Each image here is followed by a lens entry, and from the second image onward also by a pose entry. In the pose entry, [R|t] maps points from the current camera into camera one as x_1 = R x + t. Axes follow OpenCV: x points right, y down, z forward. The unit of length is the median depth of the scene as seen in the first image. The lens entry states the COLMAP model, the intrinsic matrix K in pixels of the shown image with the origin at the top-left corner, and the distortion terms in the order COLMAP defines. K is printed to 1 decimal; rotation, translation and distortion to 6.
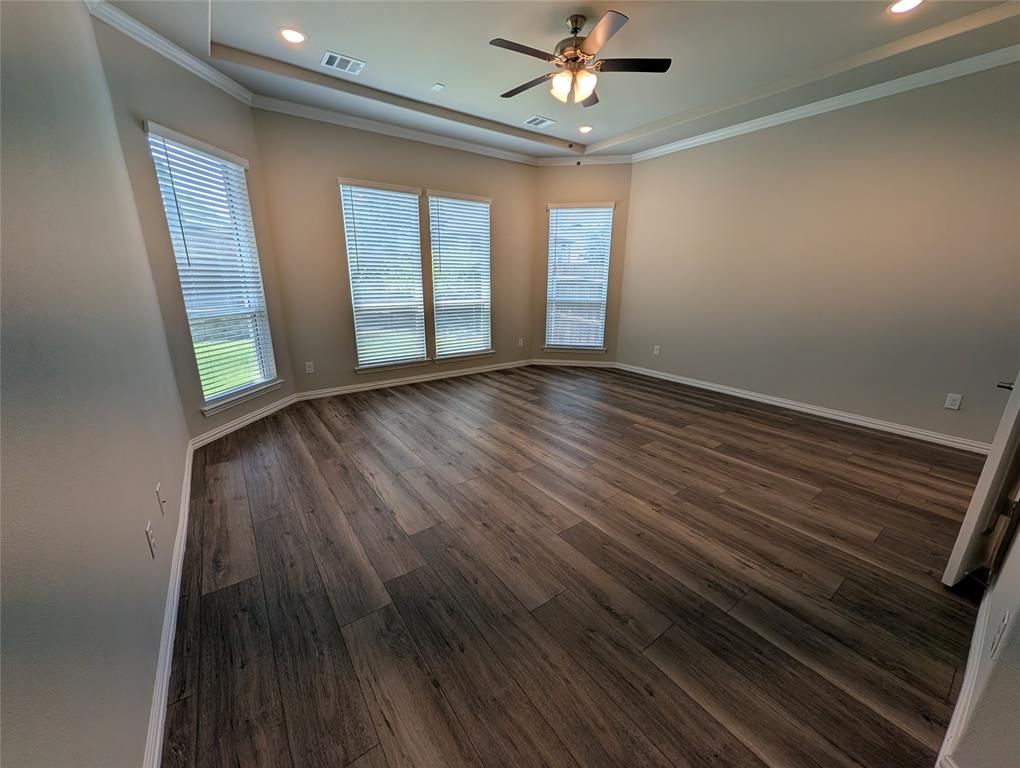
lens RADIAL K [[393.5, 0, 506.6], [0, 393.5, 388.2], [0, 0, 1]] dist [0.003422, 0.000199]
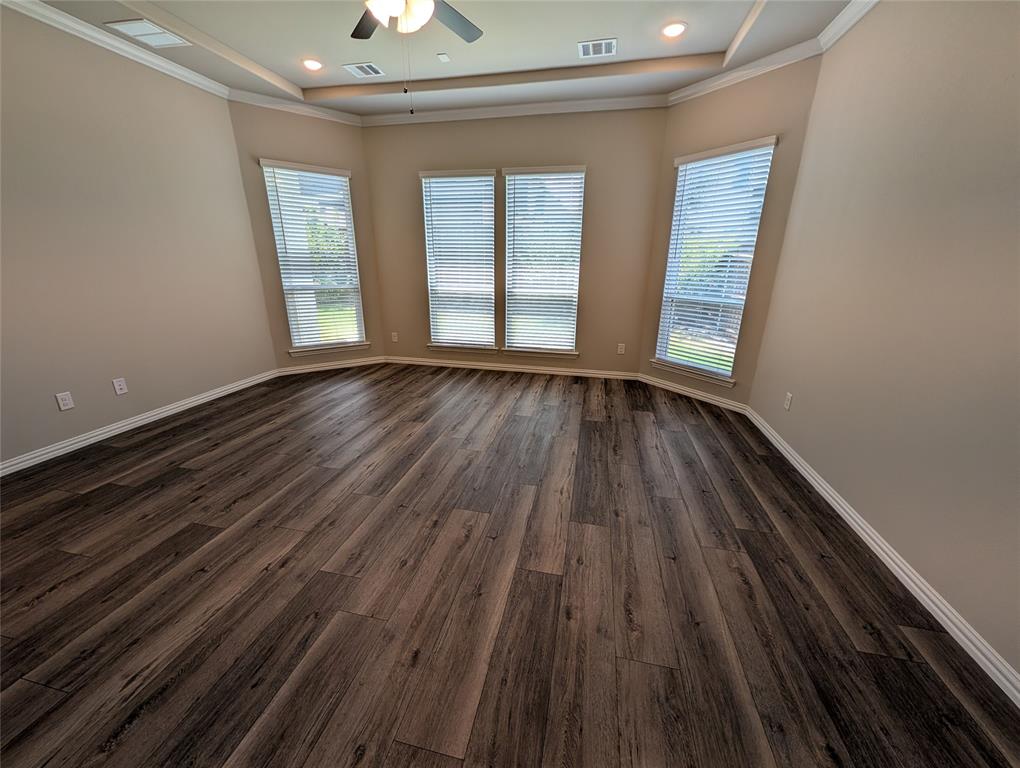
lens RADIAL K [[393.5, 0, 508.7], [0, 393.5, 382.9], [0, 0, 1]] dist [0.003422, 0.000199]
pose [[0.661623, 0.221377, -0.716413, 0.549902], [-0.214091, 0.971425, 0.102461, -0.099919], [0.718624, 0.085587, 0.690112, 0.376433]]
